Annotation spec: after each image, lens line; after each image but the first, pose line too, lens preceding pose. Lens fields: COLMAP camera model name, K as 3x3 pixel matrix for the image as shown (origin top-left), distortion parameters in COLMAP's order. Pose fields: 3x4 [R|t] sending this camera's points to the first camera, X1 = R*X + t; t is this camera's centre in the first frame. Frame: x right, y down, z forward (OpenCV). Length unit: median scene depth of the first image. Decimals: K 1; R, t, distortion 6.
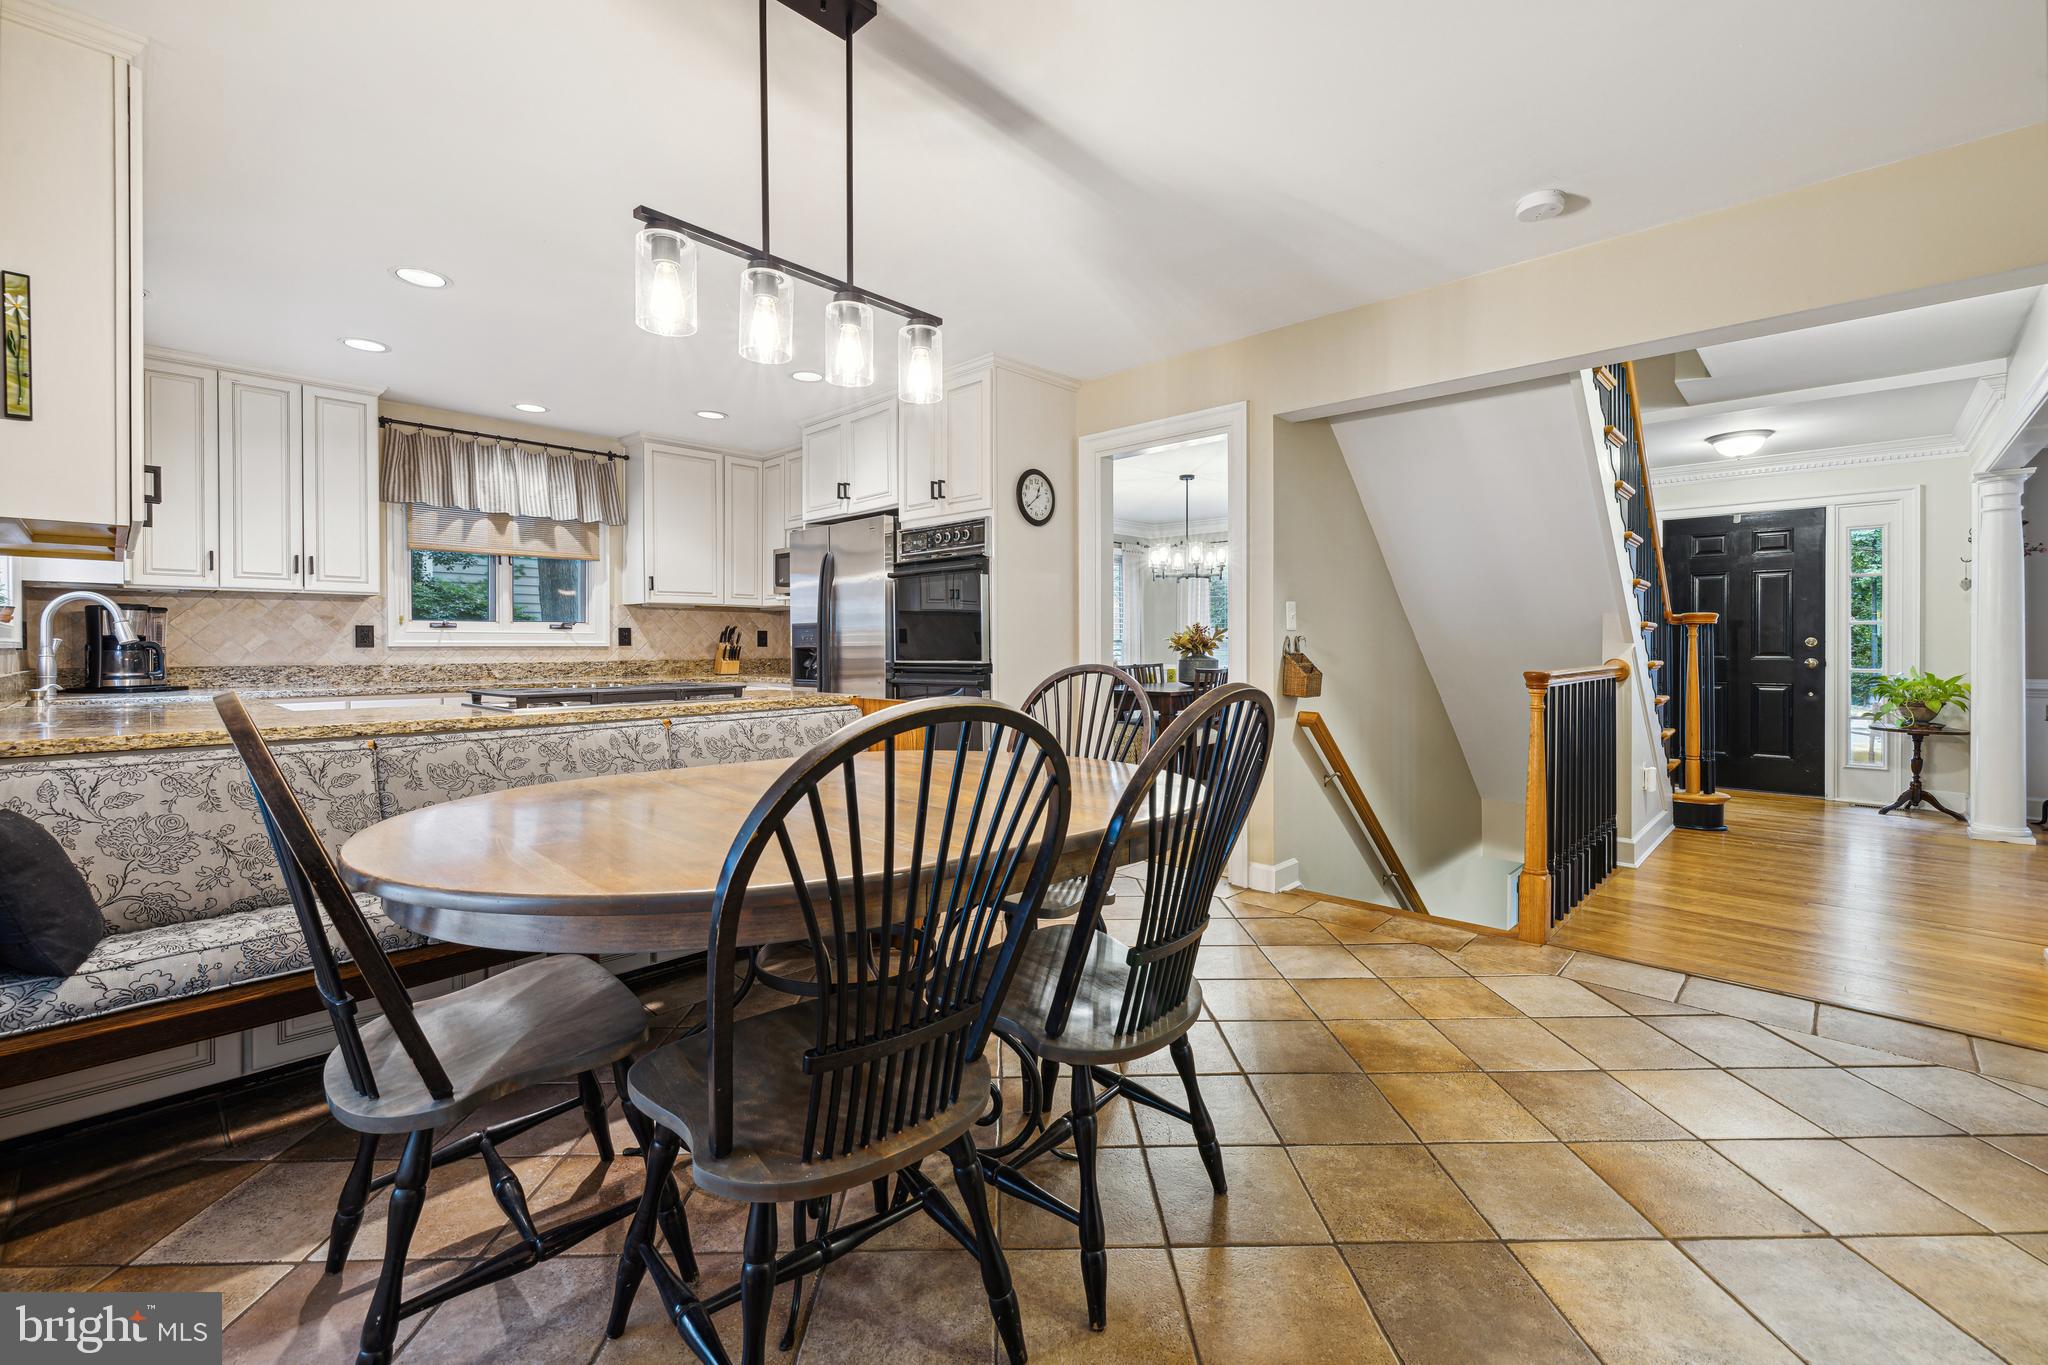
lens RADIAL K [[862.5, 0, 1021.6], [0, 862.5, 651.6], [0, 0, 1]] dist [0.004413, 0.000586]
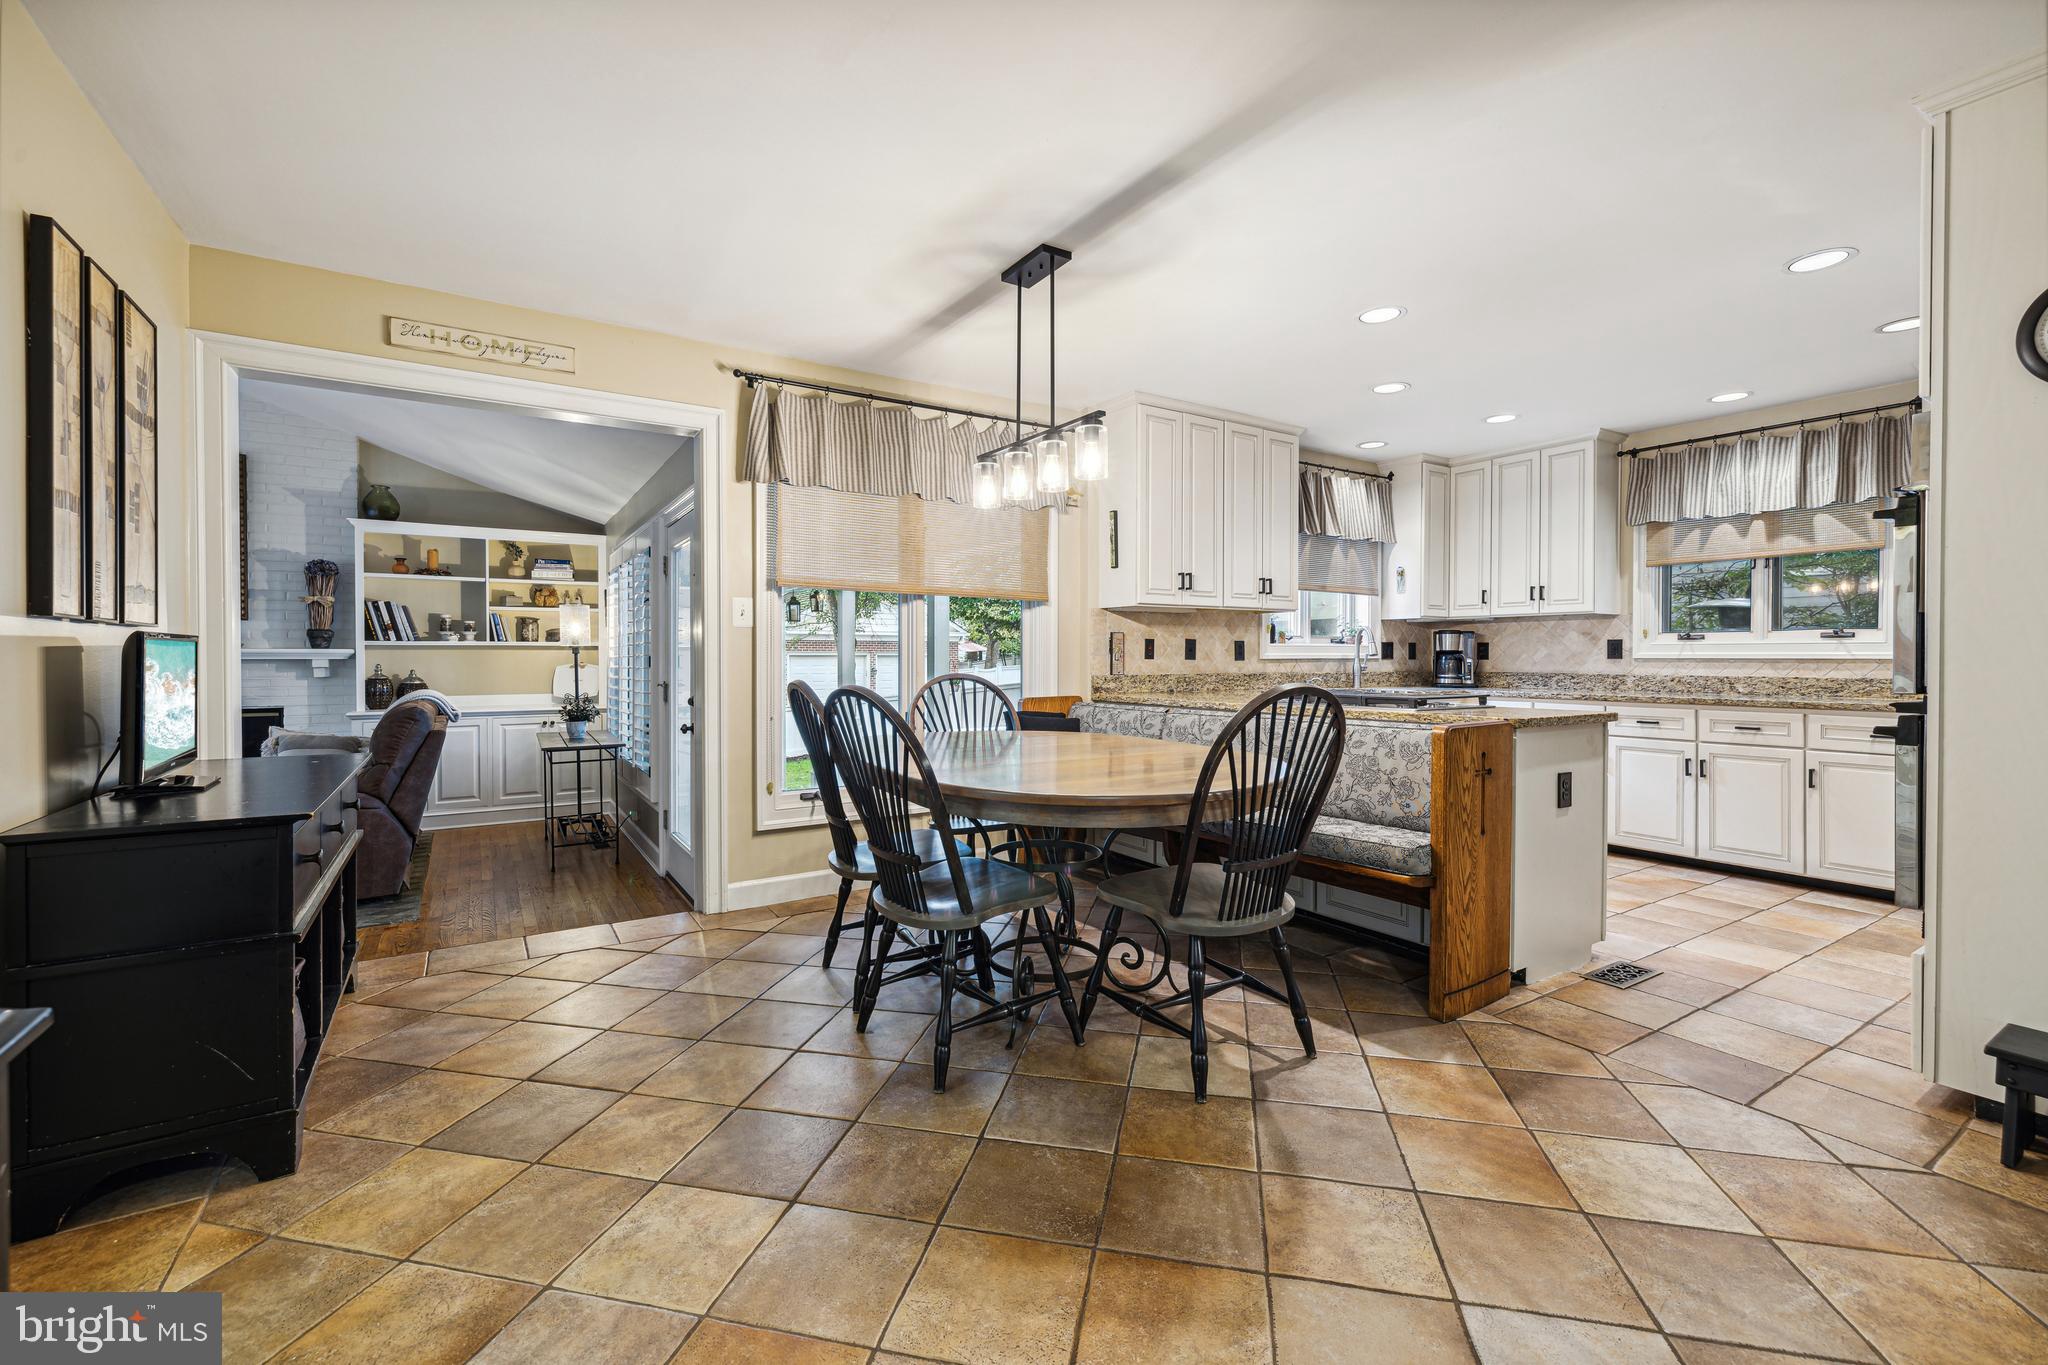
lens RADIAL K [[862.5, 0, 1024.8], [0, 862.5, 667.2], [0, 0, 1]] dist [0.004413, 0.000586]
pose [[-0.228882, 0.015161, -0.973336, 0.502225], [-0.005676, 0.999841, 0.016908, -0.008436], [0.973438, 0.009395, -0.228759, 0.496552]]
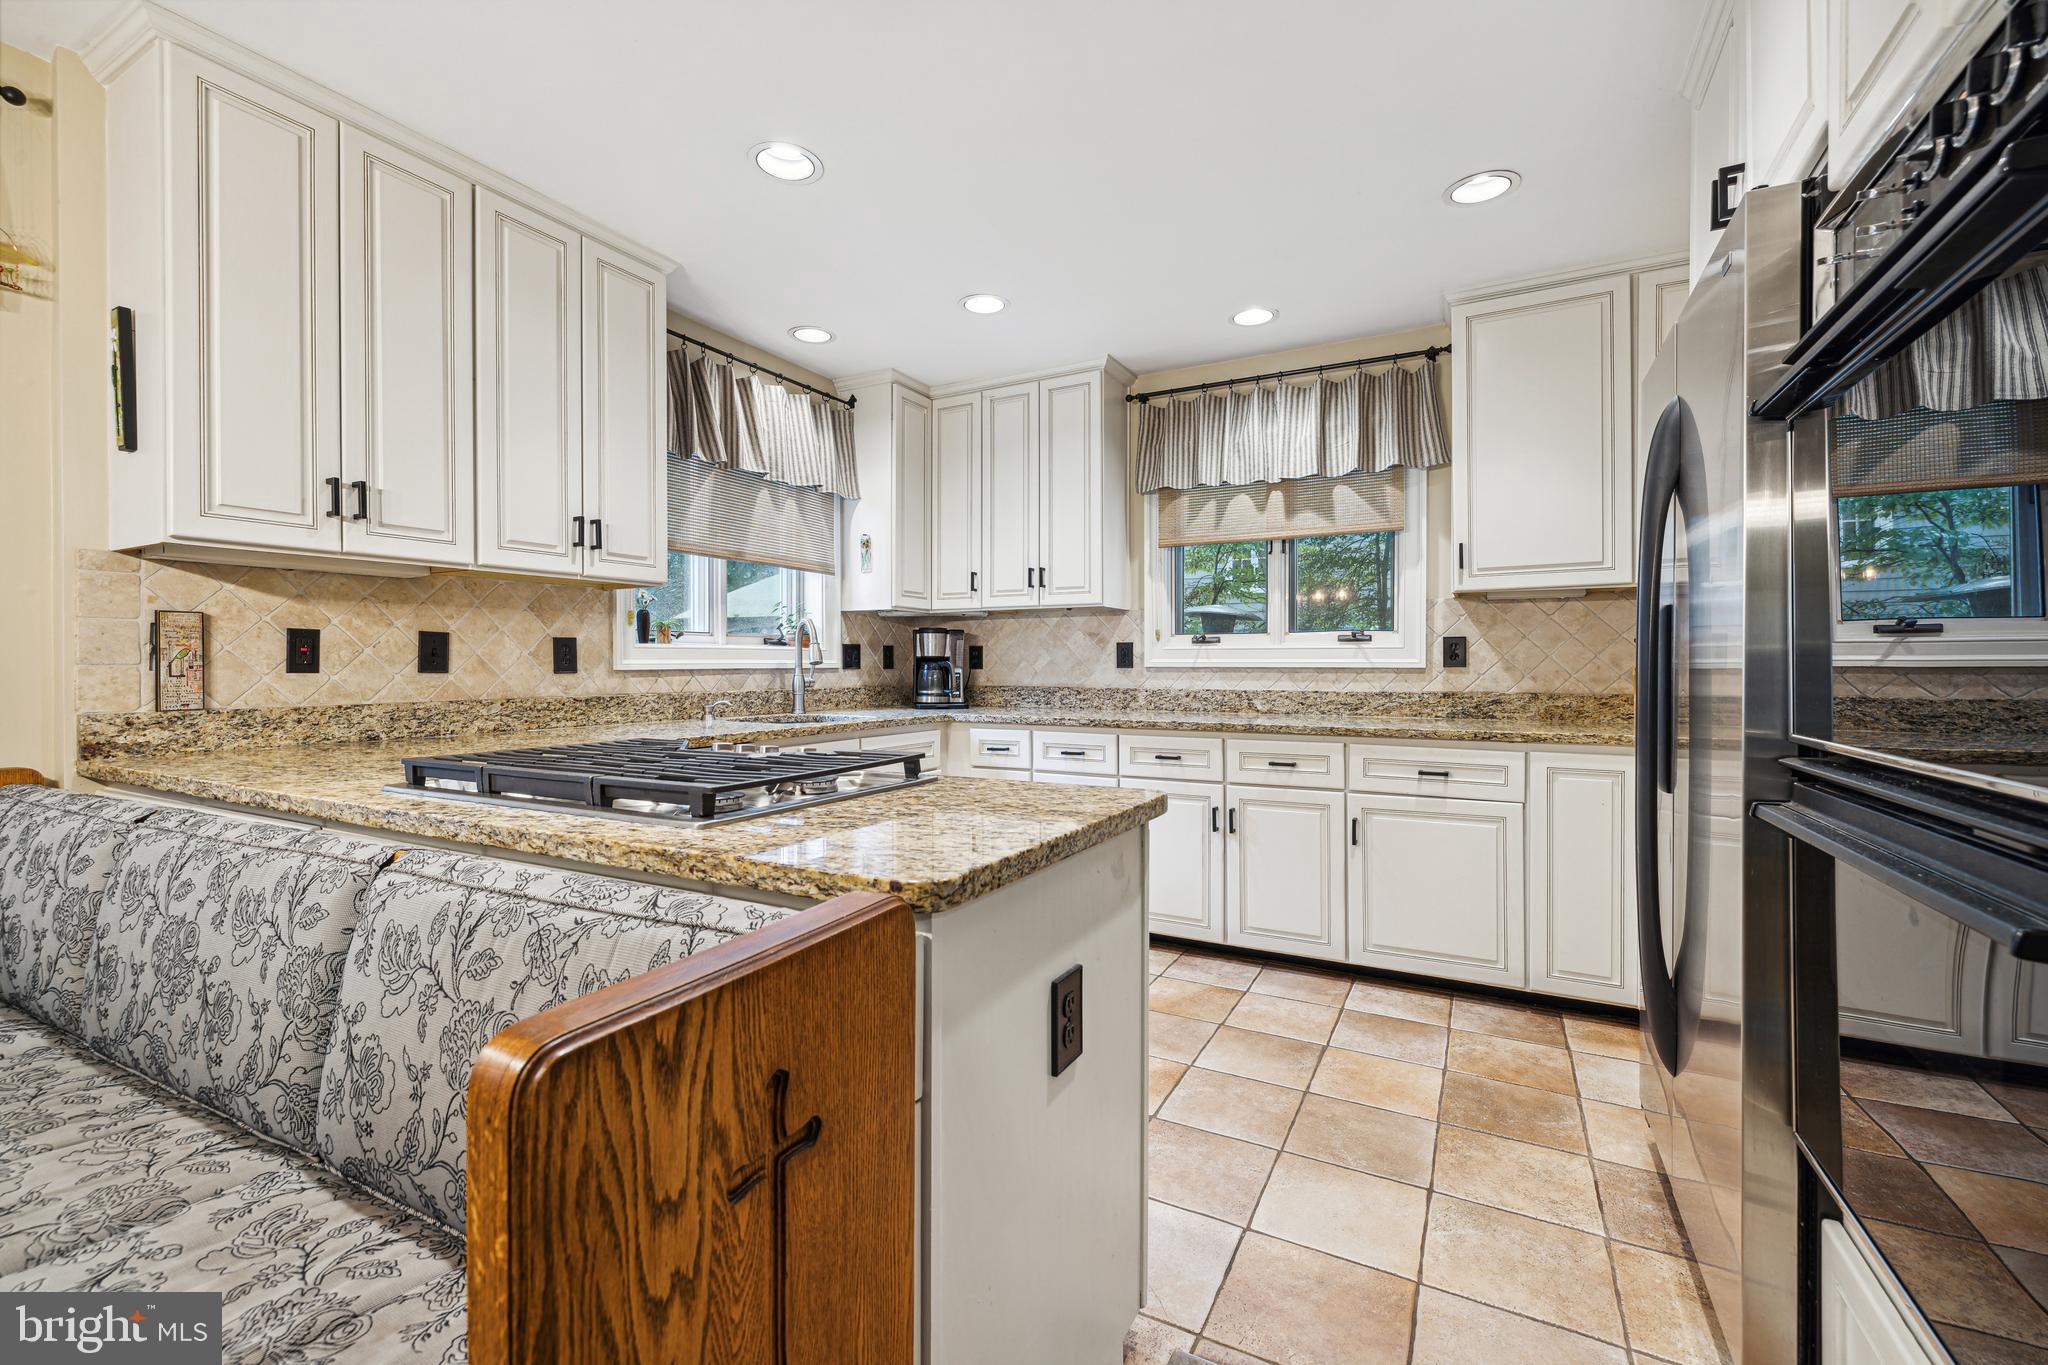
lens RADIAL K [[862.5, 0, 1020.6], [0, 862.5, 667.8], [0, 0, 1]] dist [0.004413, 0.000586]
pose [[0.265691, 0.008030, -0.964025, 0.040182], [-0.006312, 0.999958, 0.006589, -0.009790], [0.964038, 0.004334, 0.265731, 0.655653]]
